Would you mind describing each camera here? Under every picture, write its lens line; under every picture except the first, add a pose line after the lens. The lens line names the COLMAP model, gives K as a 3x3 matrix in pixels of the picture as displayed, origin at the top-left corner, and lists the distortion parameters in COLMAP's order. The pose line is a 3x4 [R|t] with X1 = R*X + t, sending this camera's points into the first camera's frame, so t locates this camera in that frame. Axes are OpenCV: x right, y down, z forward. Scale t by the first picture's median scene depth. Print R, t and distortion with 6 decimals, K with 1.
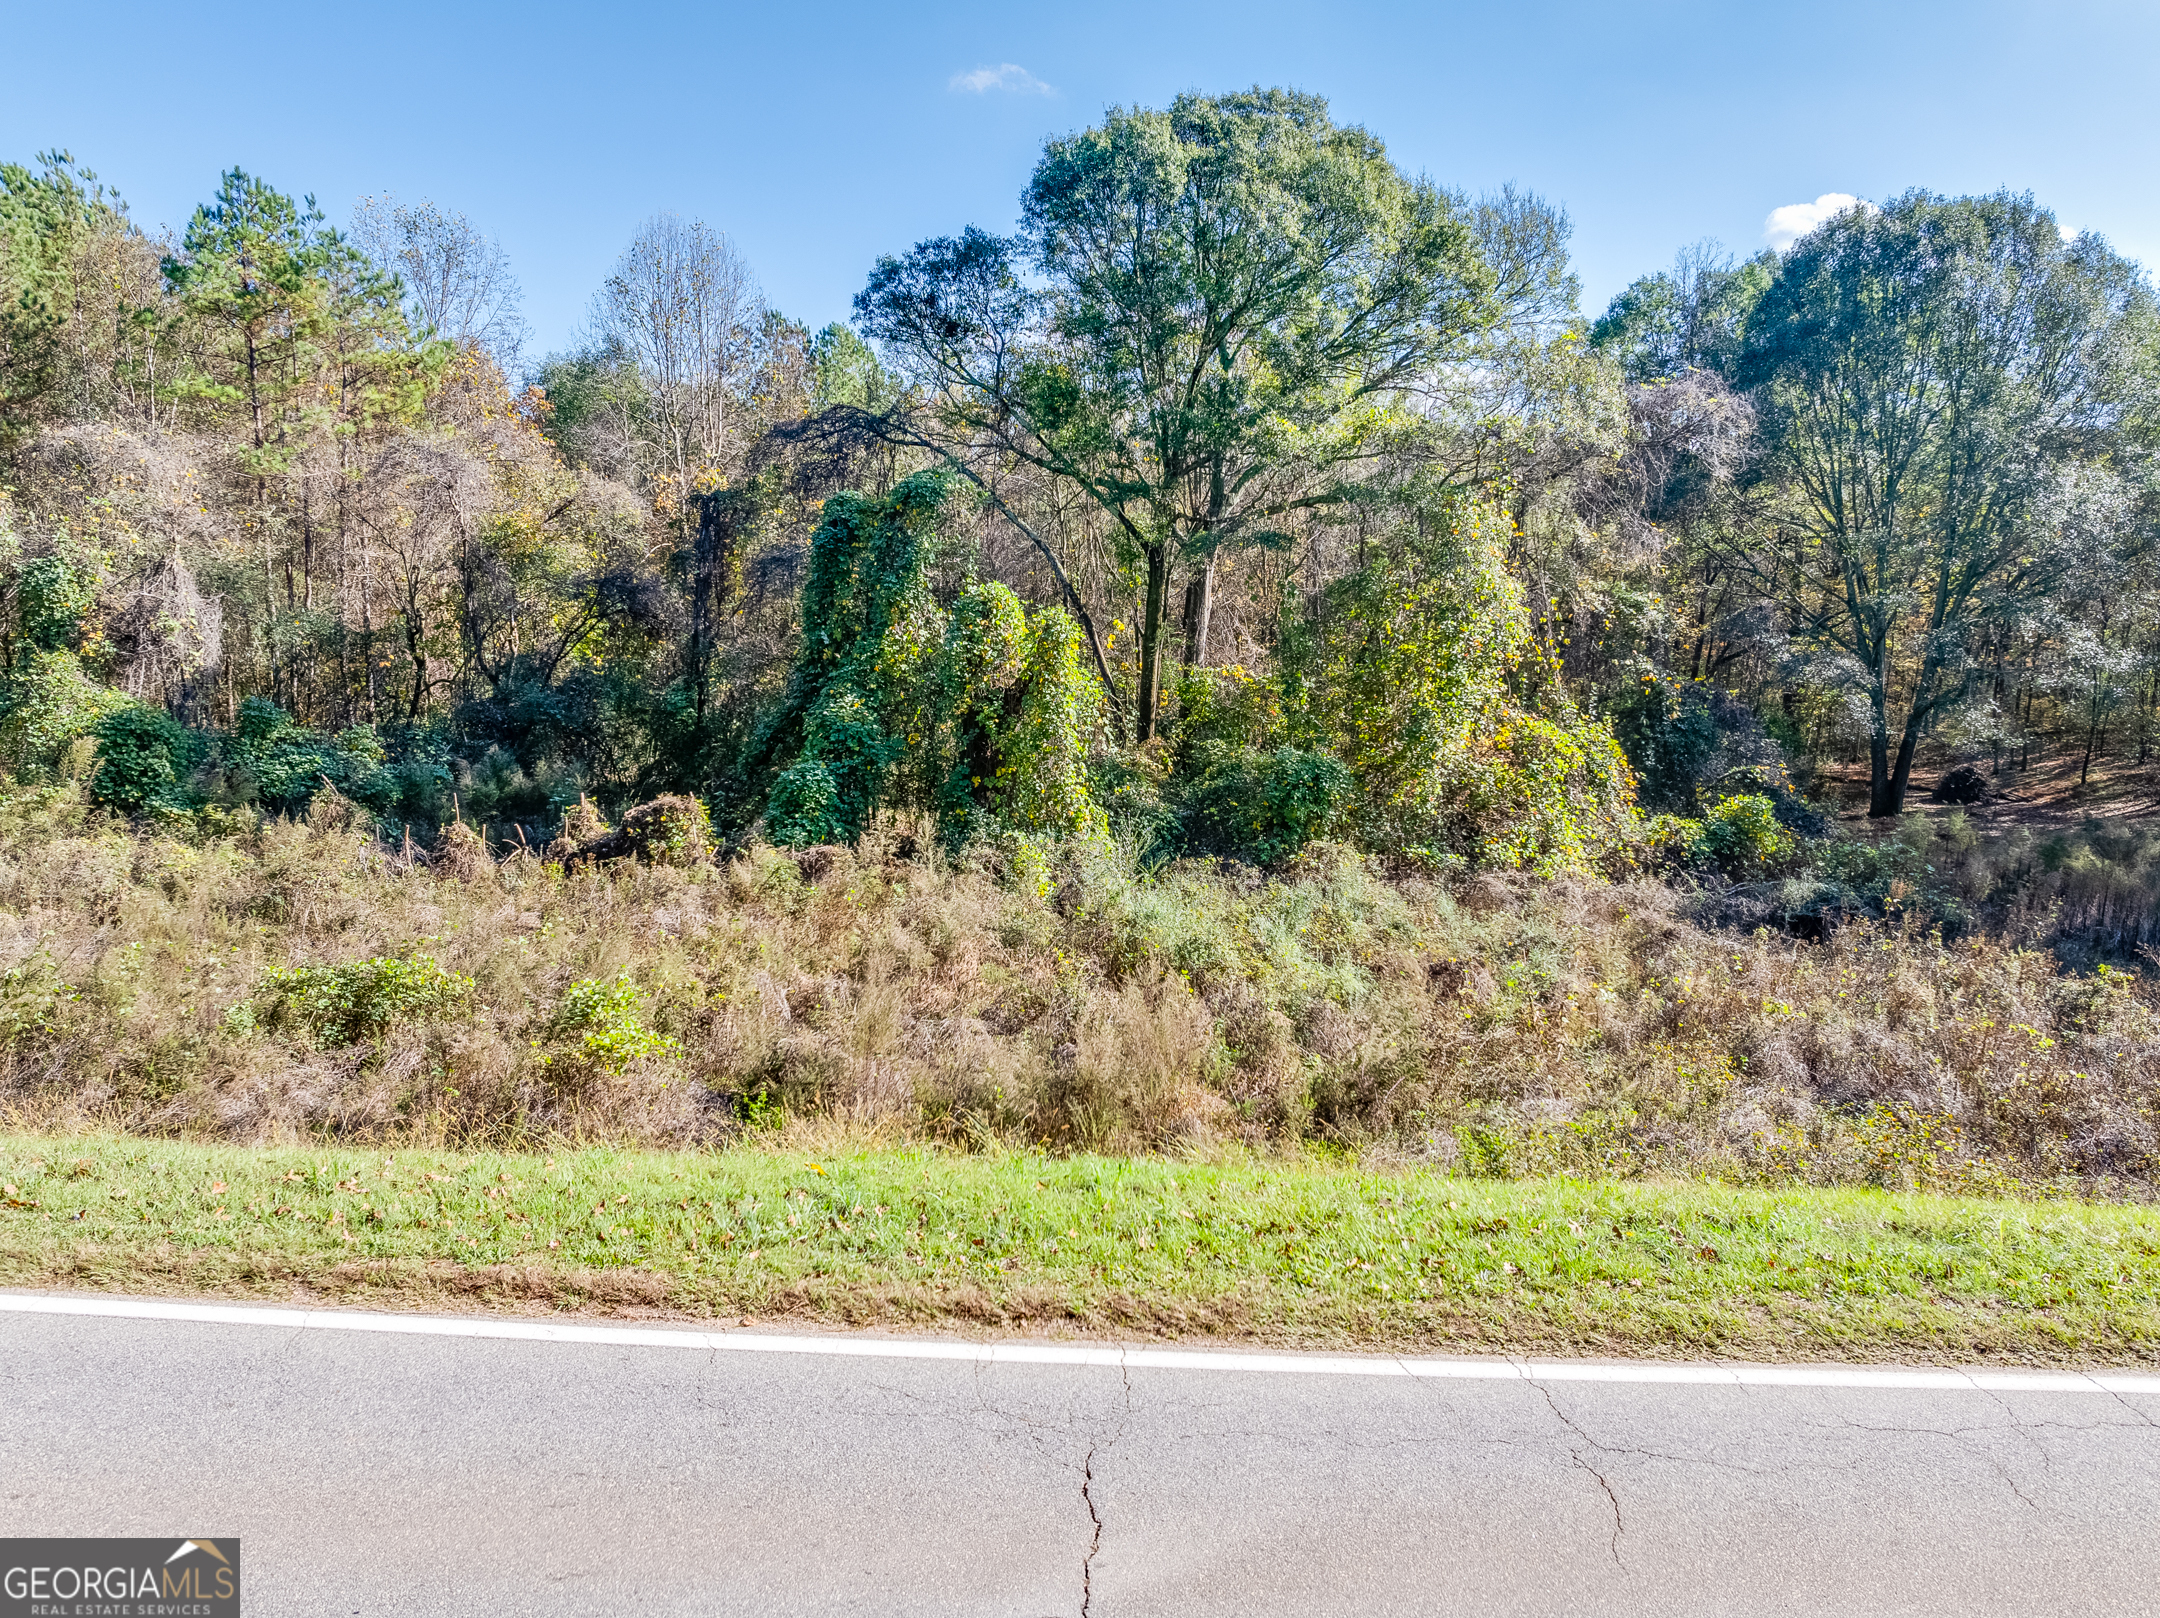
lens RADIAL K [[1536.7, 0, 1077.2], [0, 1536.7, 798.1], [0, 0, 1]] dist [-0.030299, 0.003729]
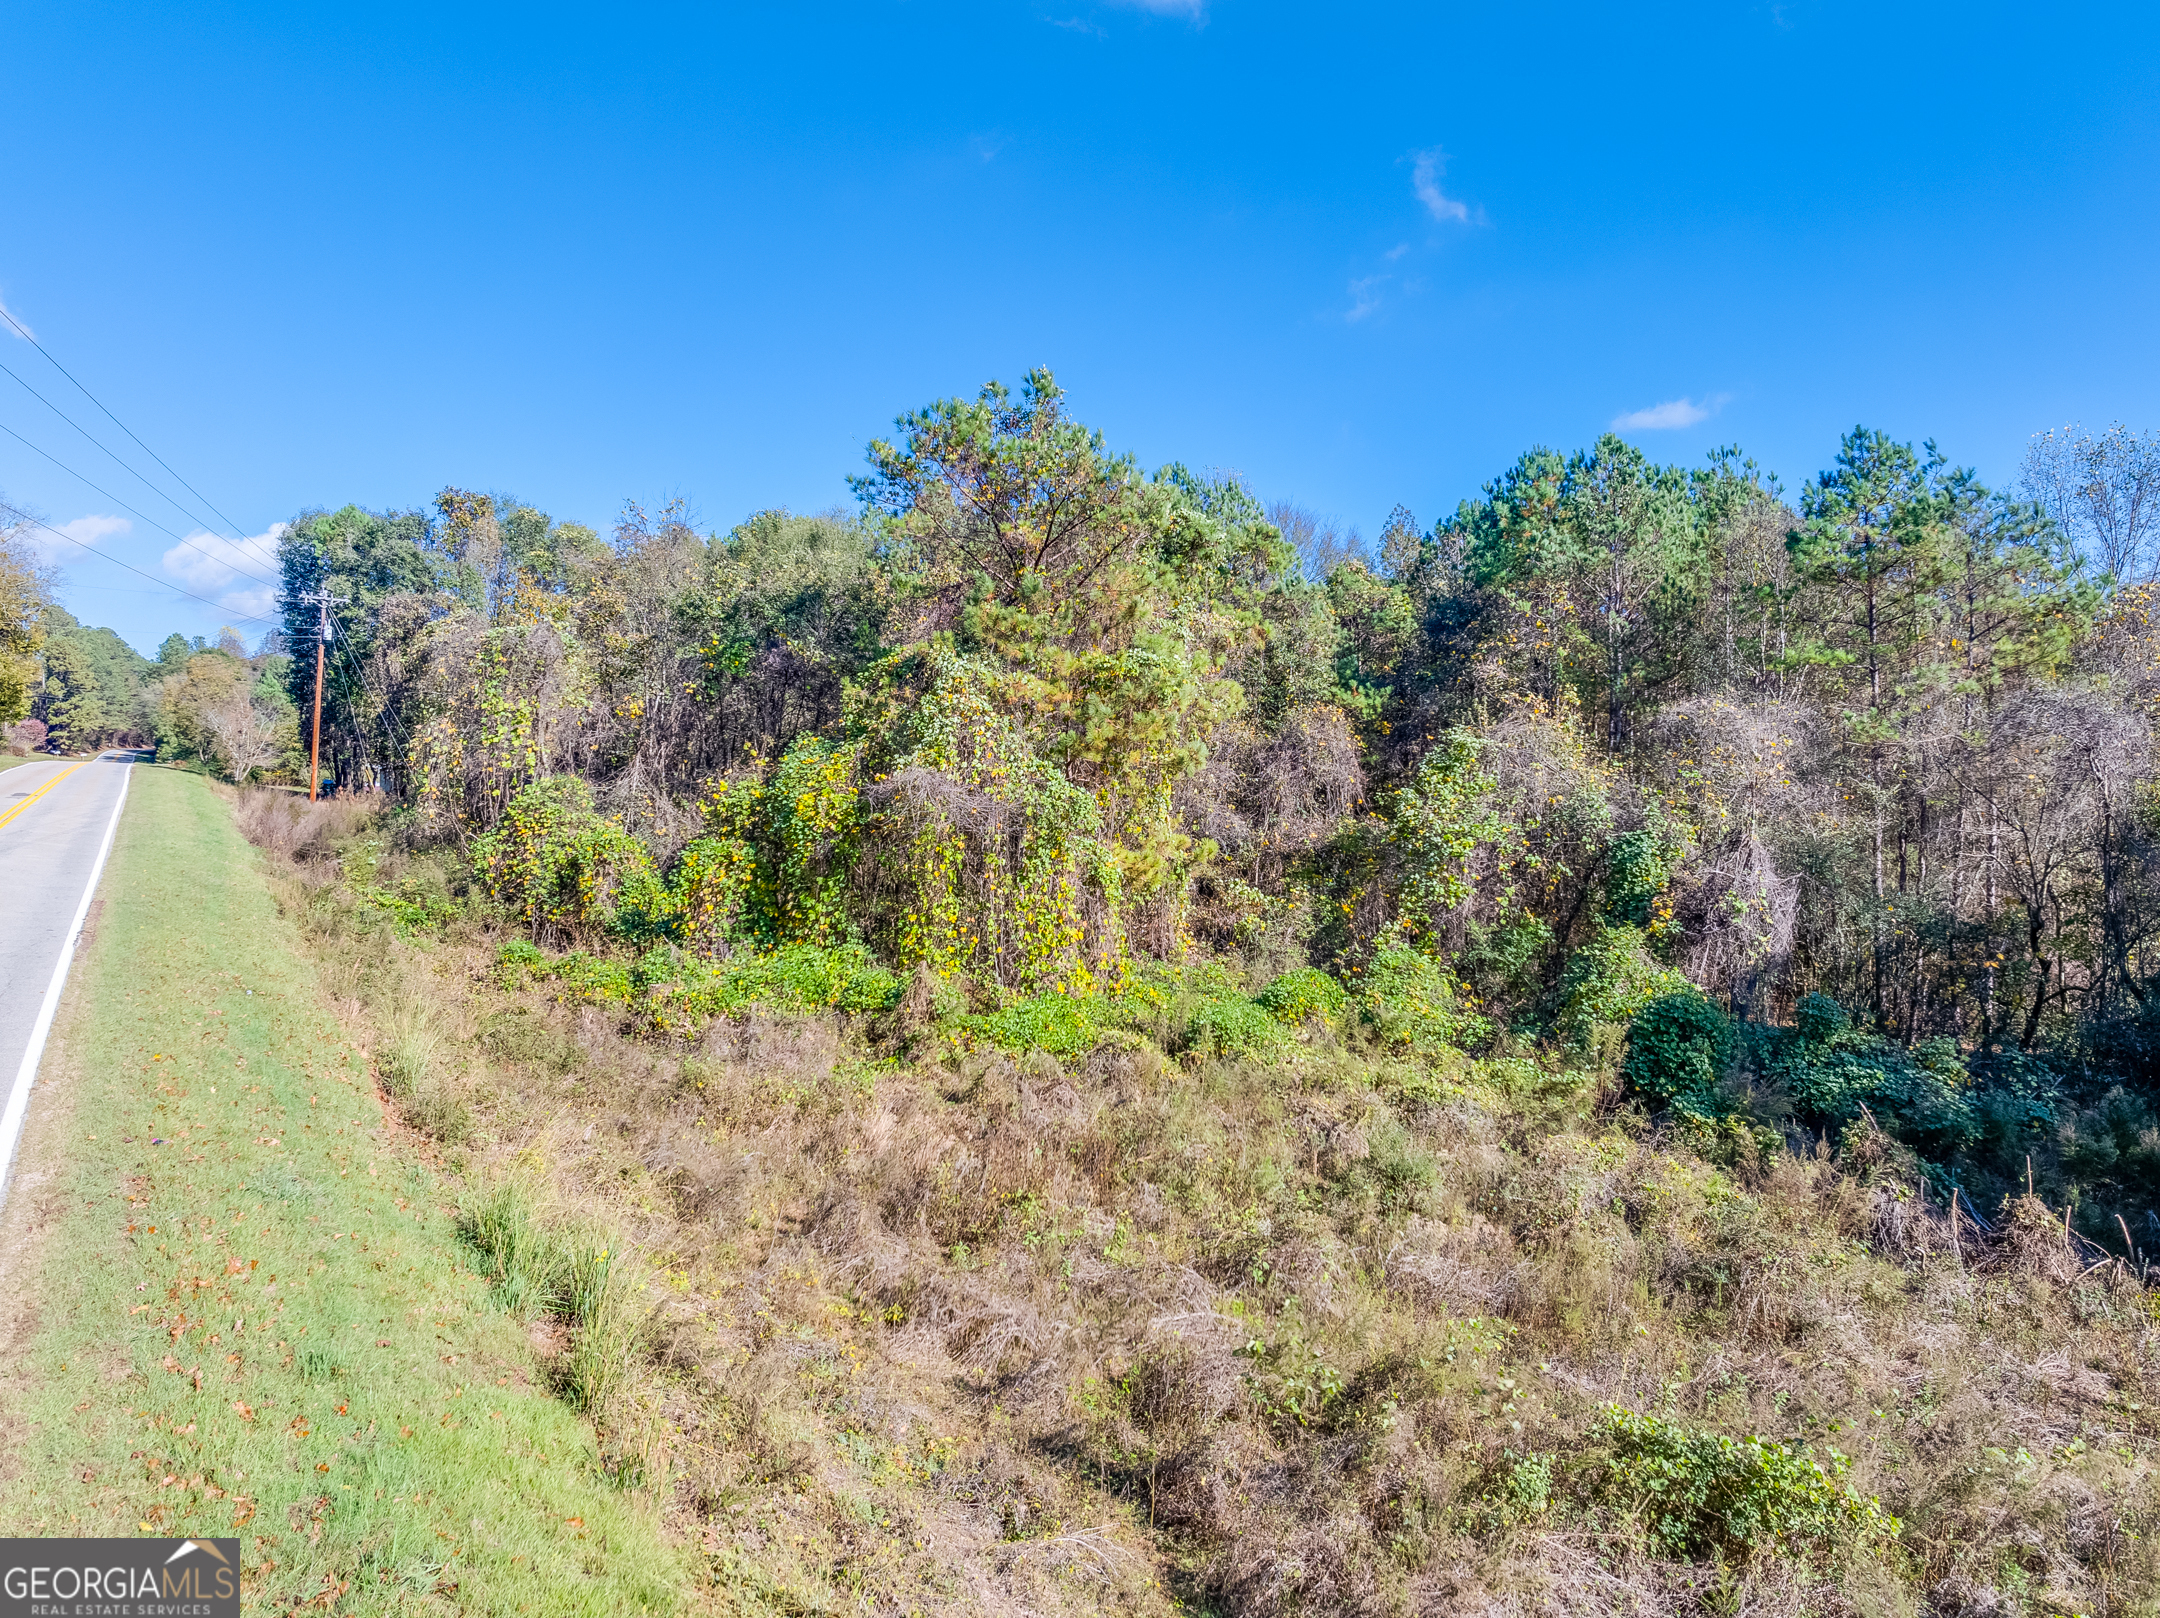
lens RADIAL K [[1536.7, 0, 1077.2], [0, 1536.7, 798.1], [0, 0, 1]] dist [-0.030299, 0.003729]
pose [[0.529868, -0.009384, -0.848028, -0.021814], [-0.139478, 0.985359, -0.098053, -0.030605], [0.836532, 0.170236, 0.520801, 0.166093]]
